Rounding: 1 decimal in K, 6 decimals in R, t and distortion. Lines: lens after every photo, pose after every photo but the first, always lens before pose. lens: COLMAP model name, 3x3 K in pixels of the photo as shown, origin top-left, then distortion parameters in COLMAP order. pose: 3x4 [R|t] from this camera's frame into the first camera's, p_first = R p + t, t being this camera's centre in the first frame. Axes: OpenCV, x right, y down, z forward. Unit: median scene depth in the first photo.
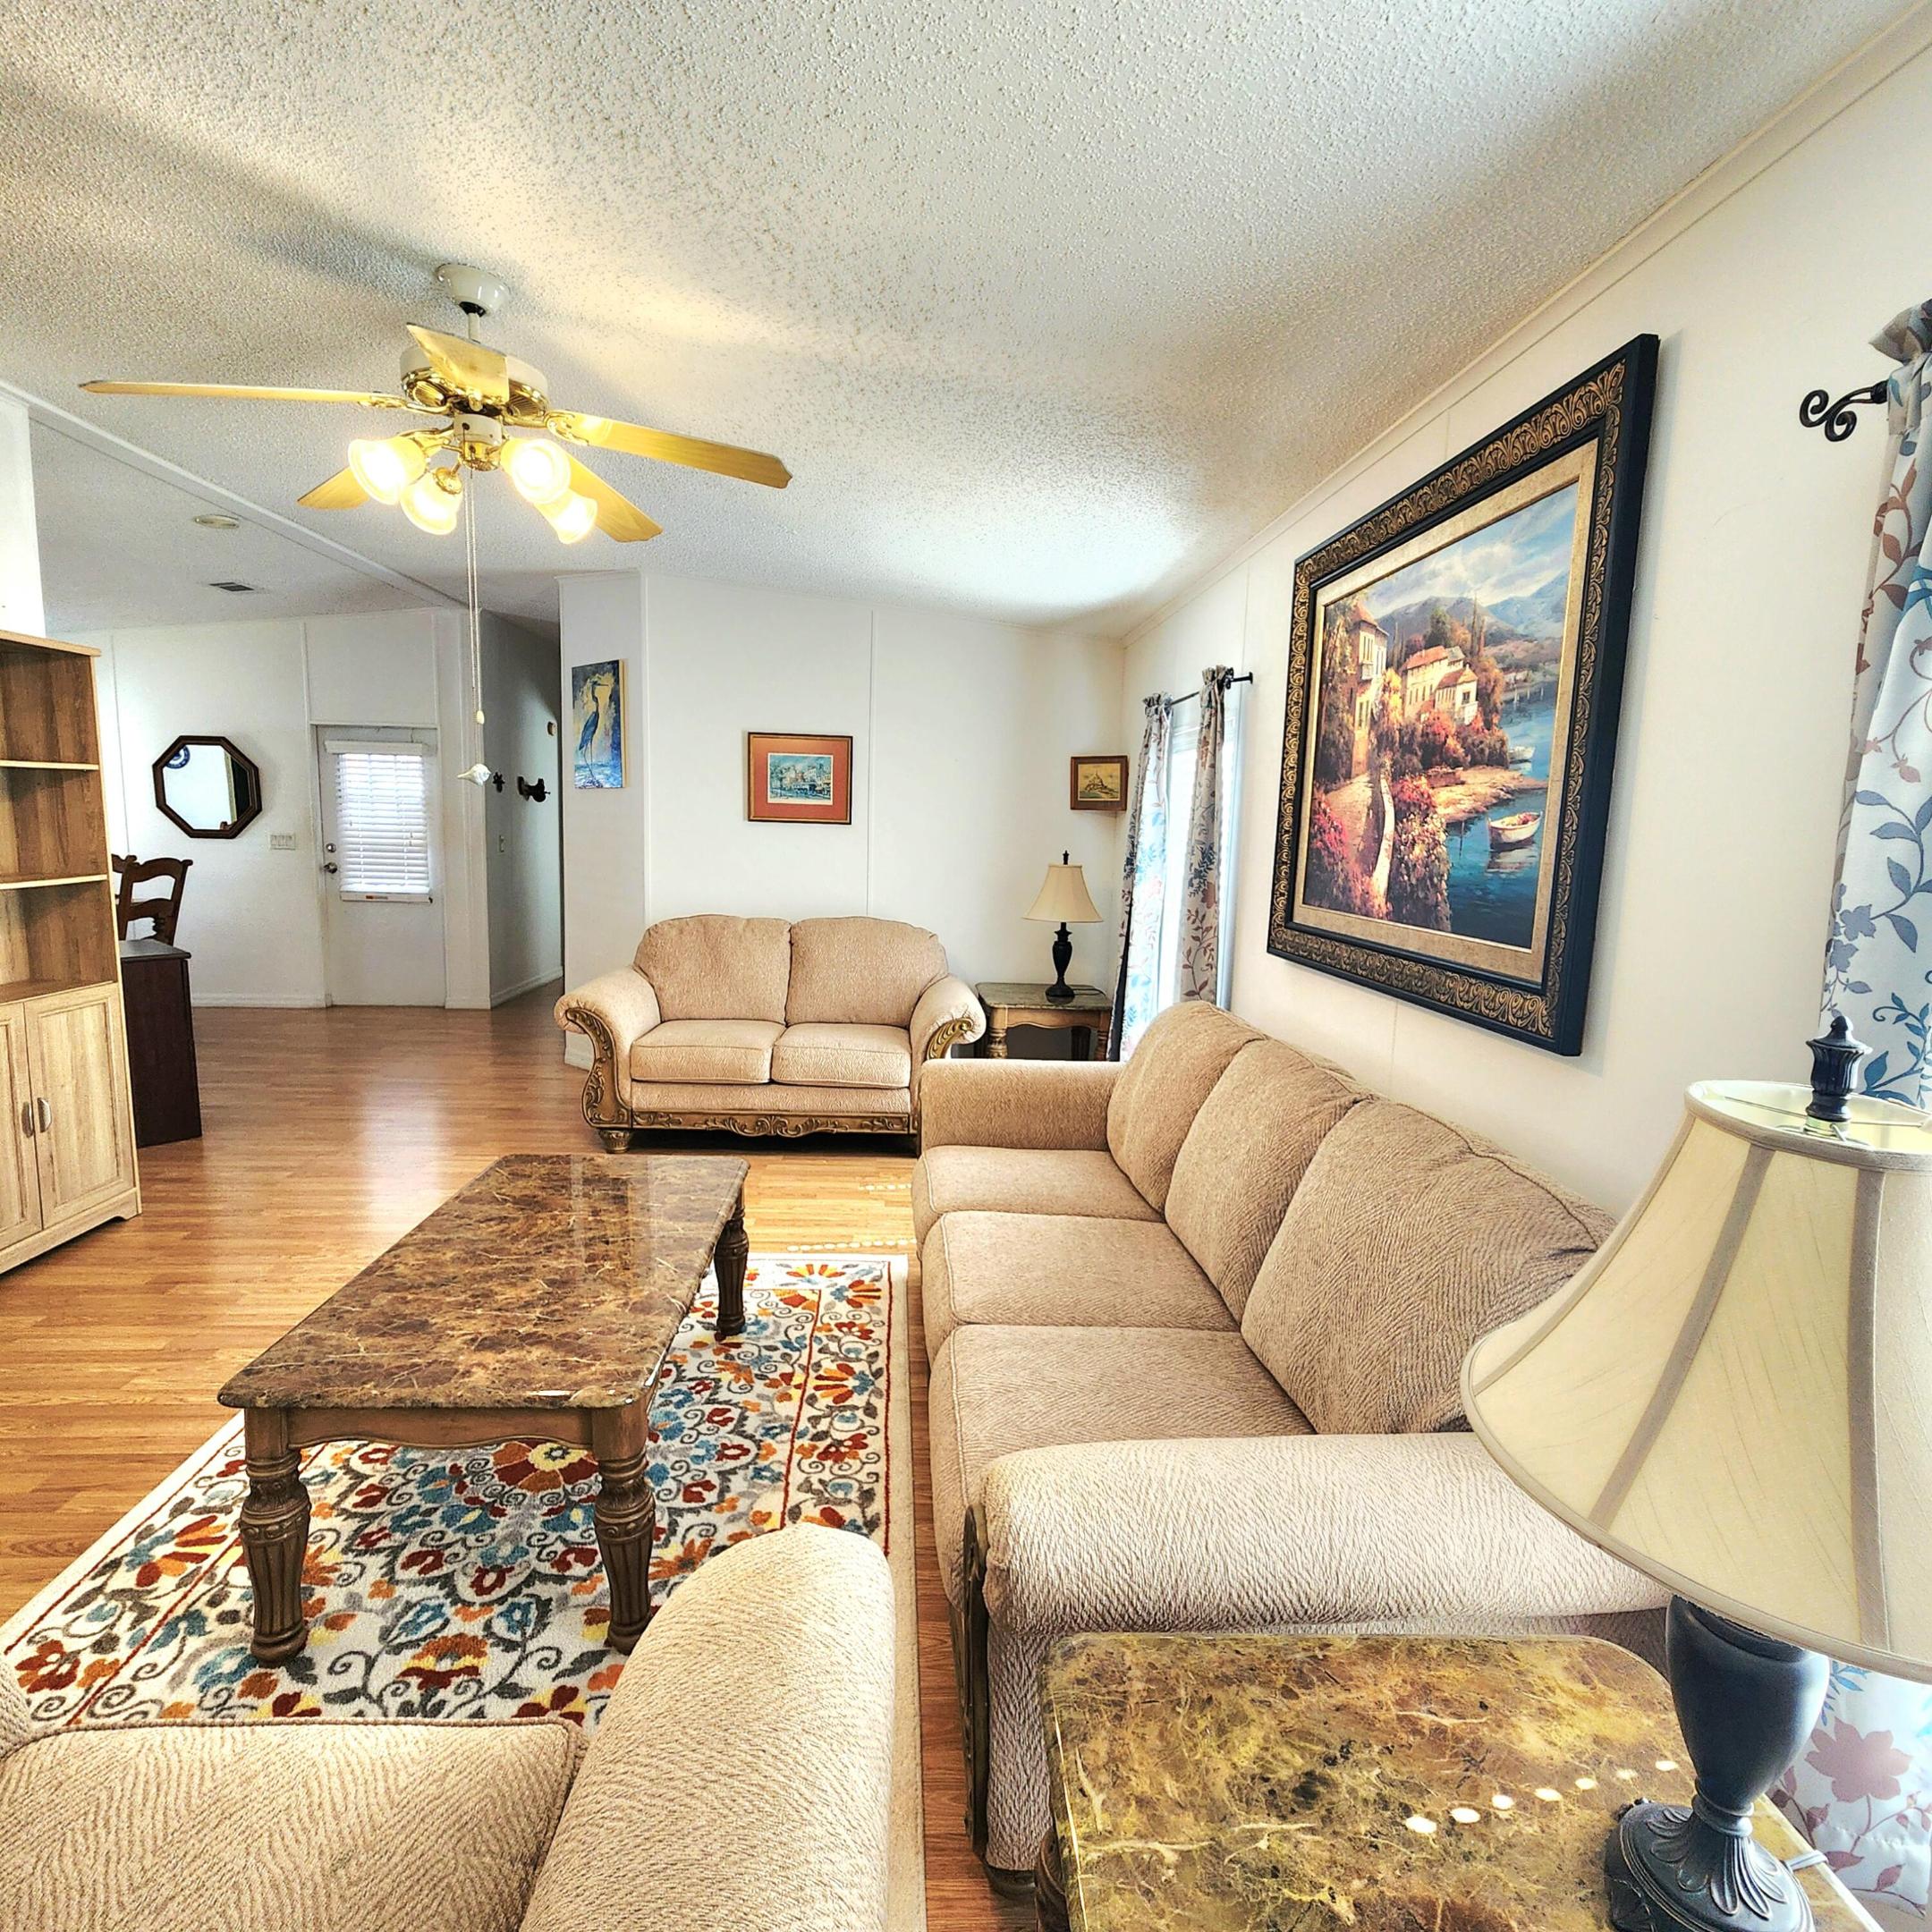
lens RADIAL K [[1052.7, 0, 962.9], [0, 1052.7, 965.8], [0, 0, 1]] dist [0.005548, -0.004149]
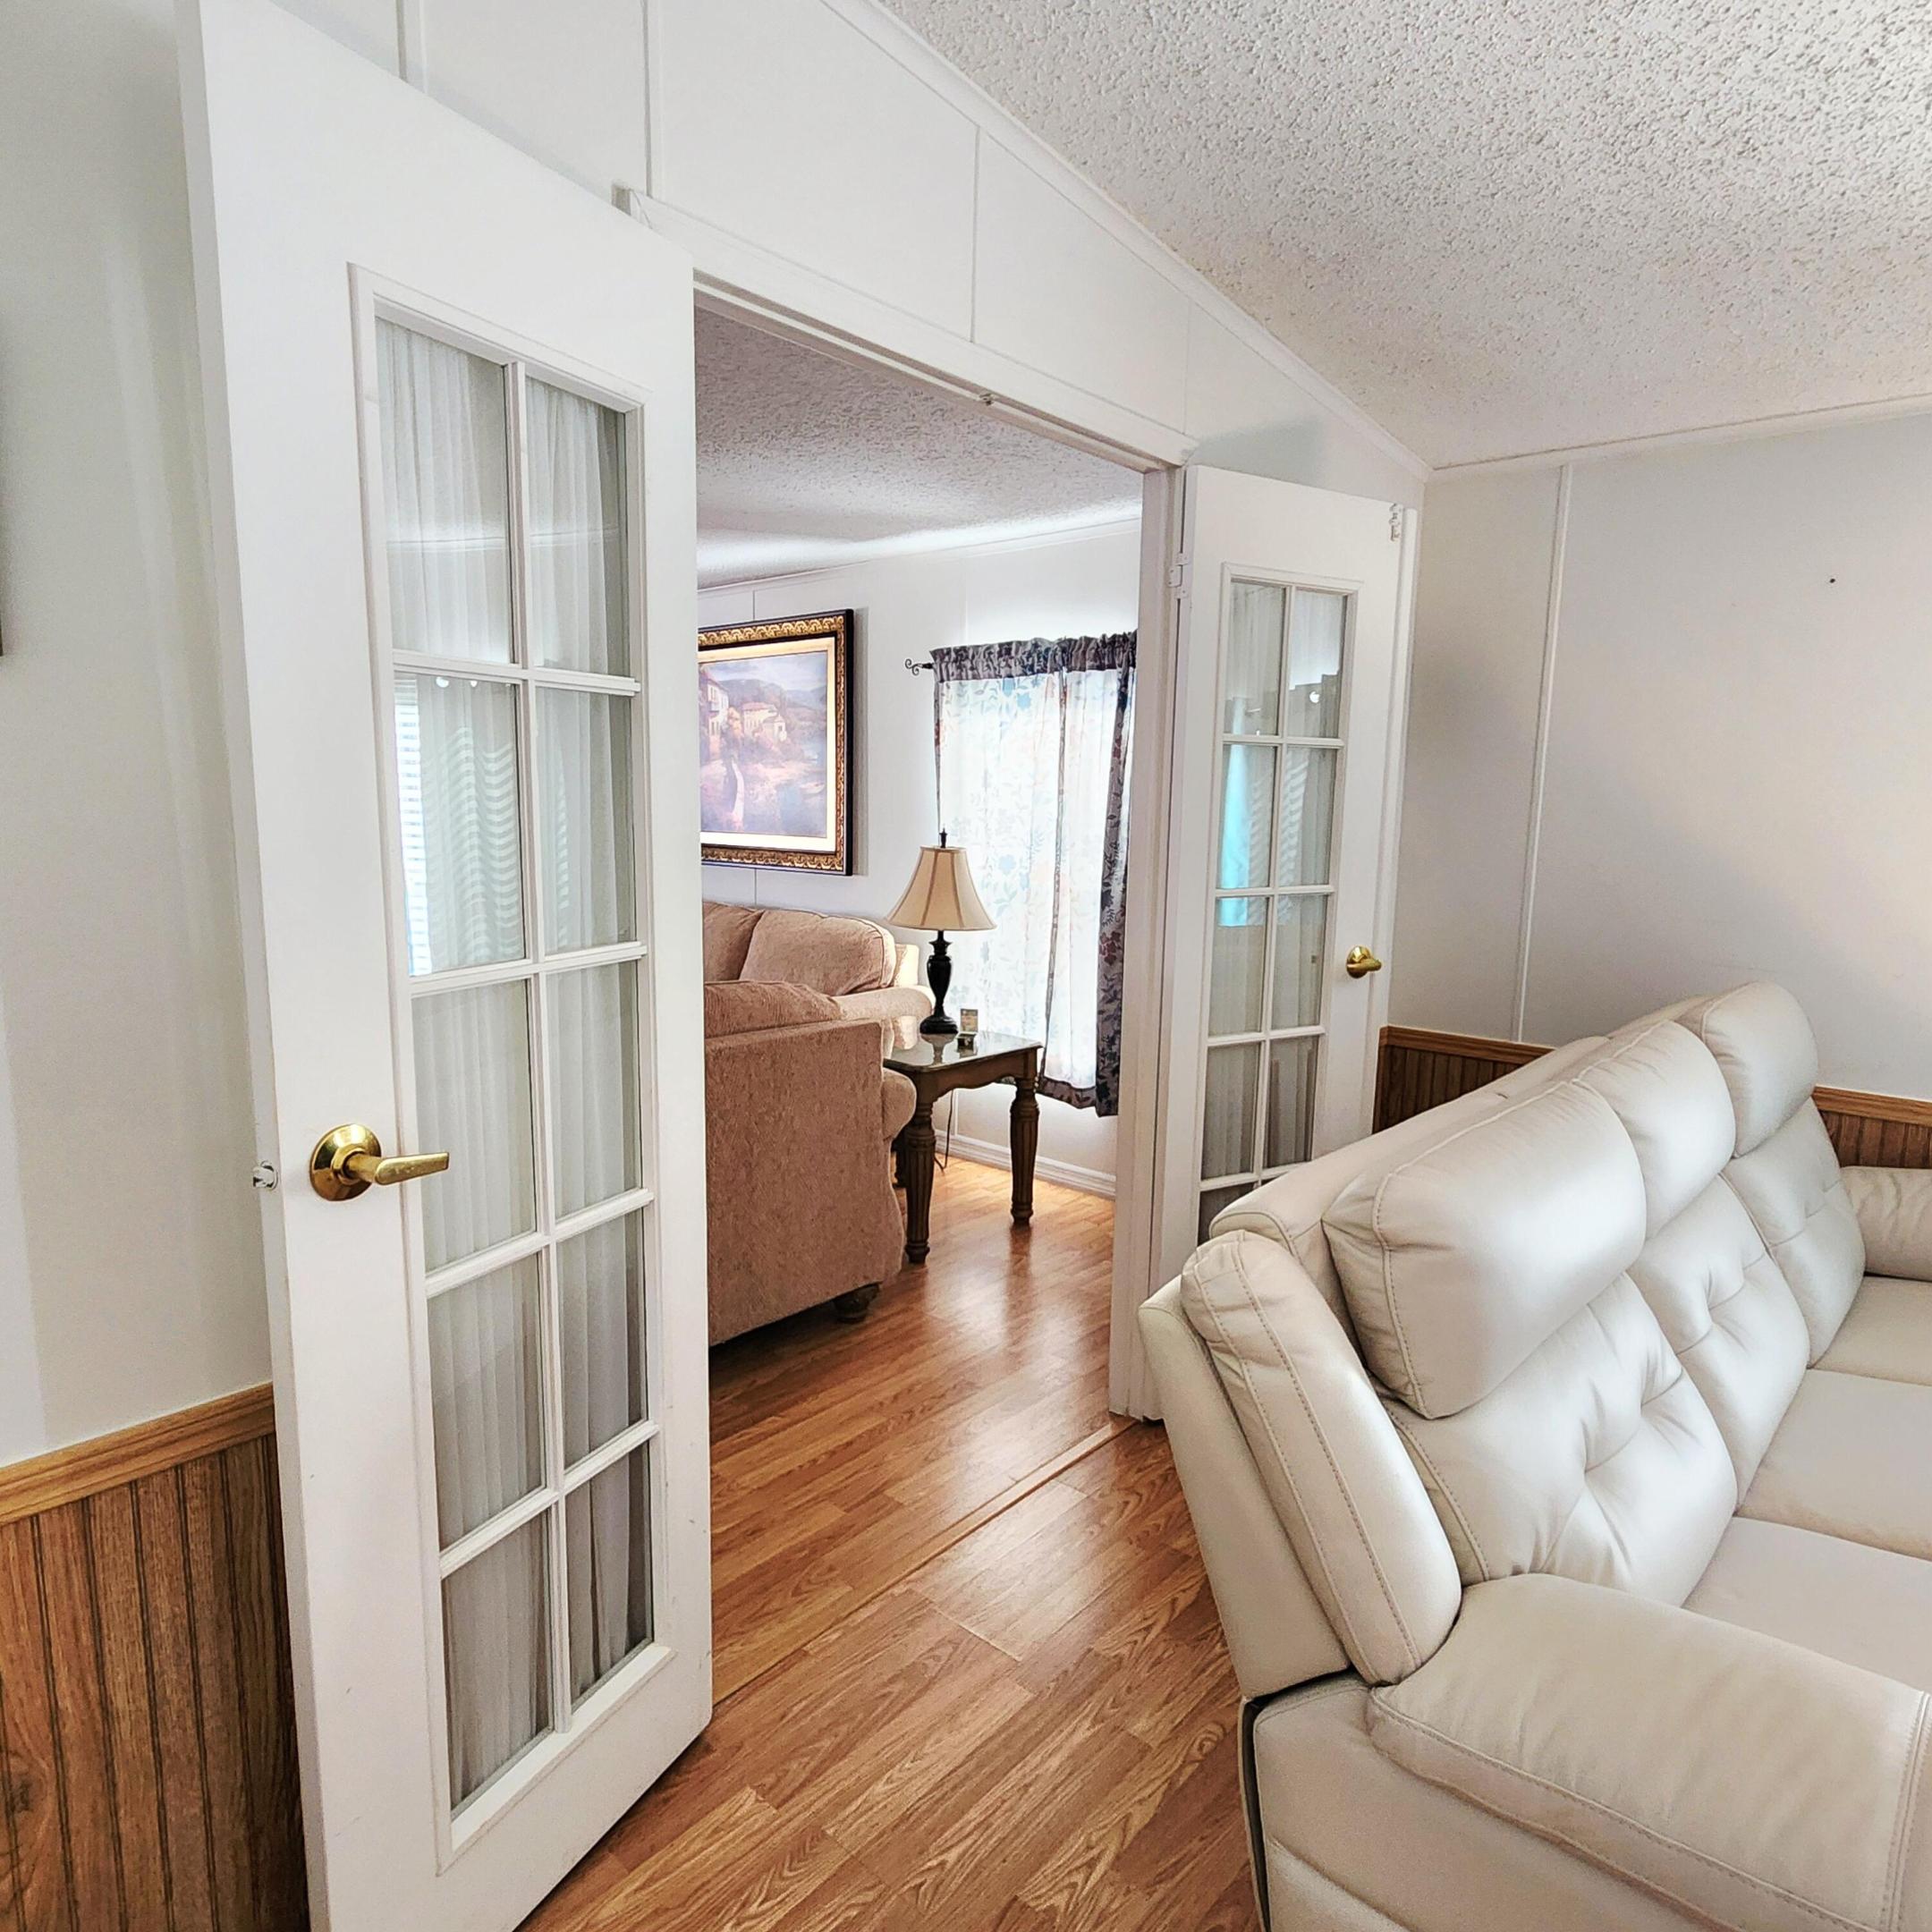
lens RADIAL K [[1195.4, 0, 957.6], [0, 1195.4, 983.3], [0, 0, 1]] dist [-0.002875, 0.002147]
pose [[0.707539, -0.123905, 0.695727, -1.025148], [0.096131, 0.992233, 0.078948, 0.109015], [-0.700105, 0.011022, 0.713954, -1.003009]]
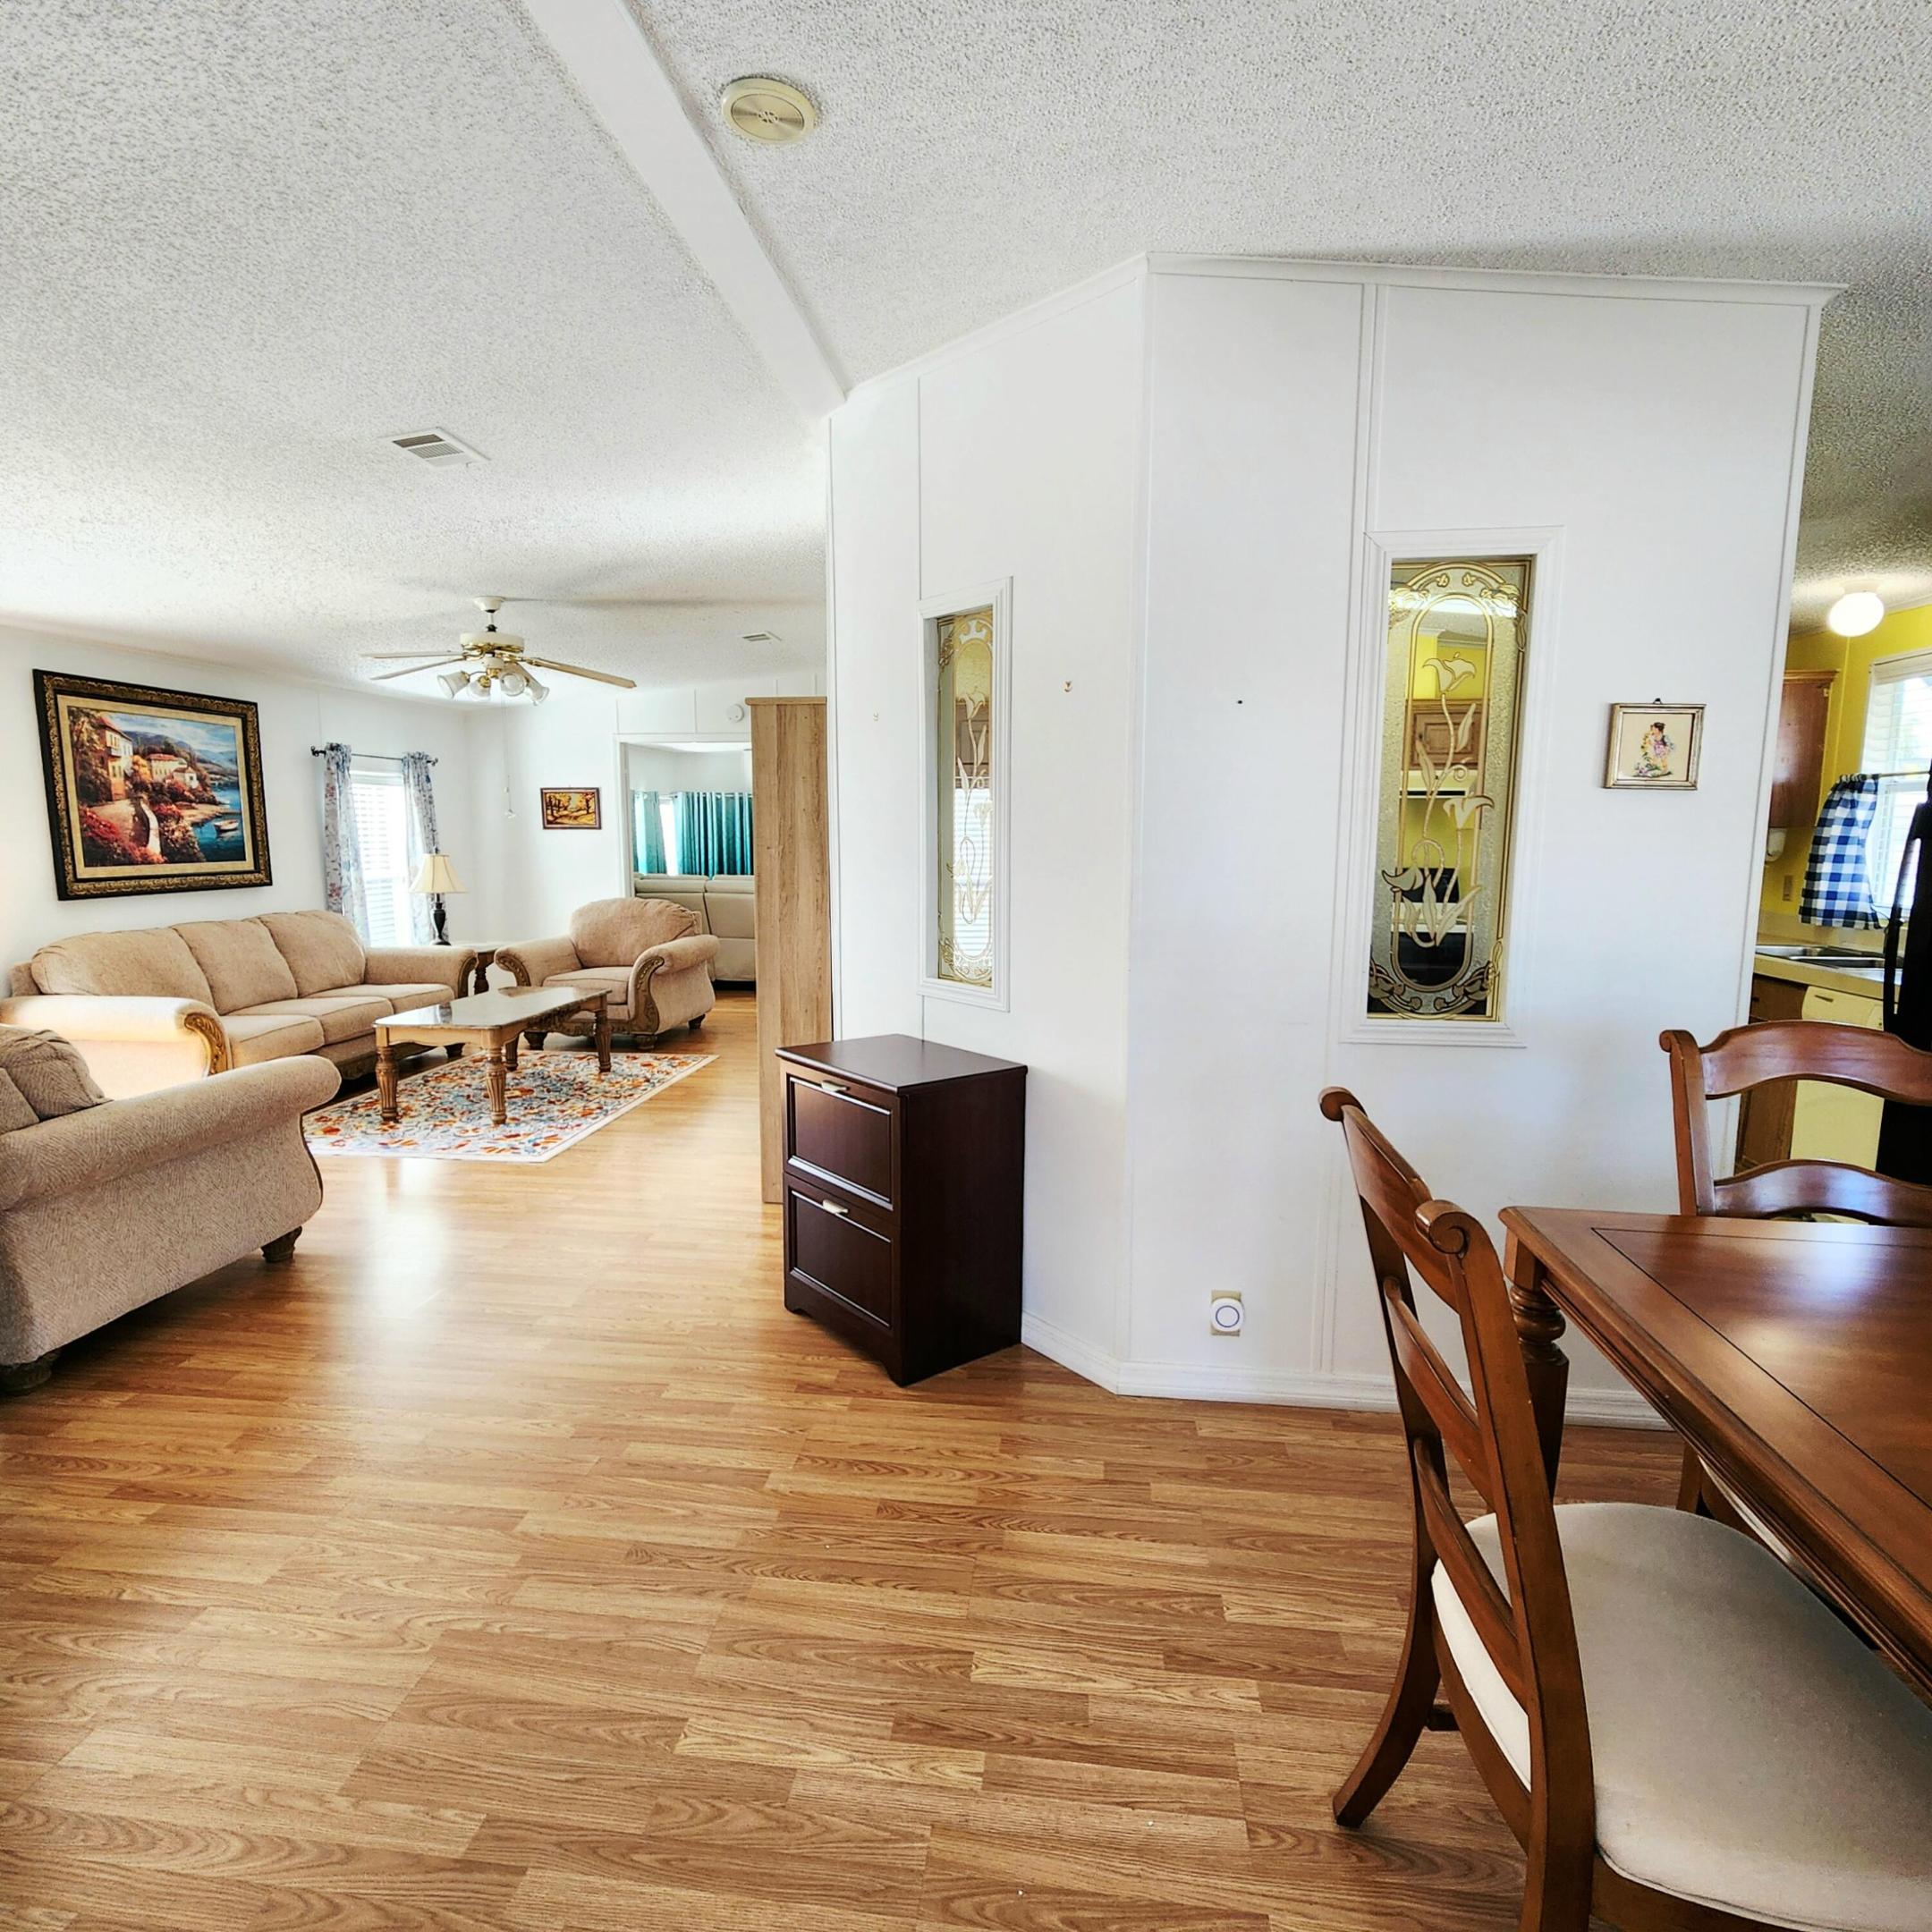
lens RADIAL K [[1075.6, 0, 970.5], [0, 1075.6, 971.6], [0, 0, 1]] dist [0.001960, 0.000815]
pose [[-0.983817, -0.052529, 0.171304, -1.971580], [-0.005374, 0.964280, 0.264830, -0.502770], [-0.179096, 0.259623, -0.948957, 3.308250]]
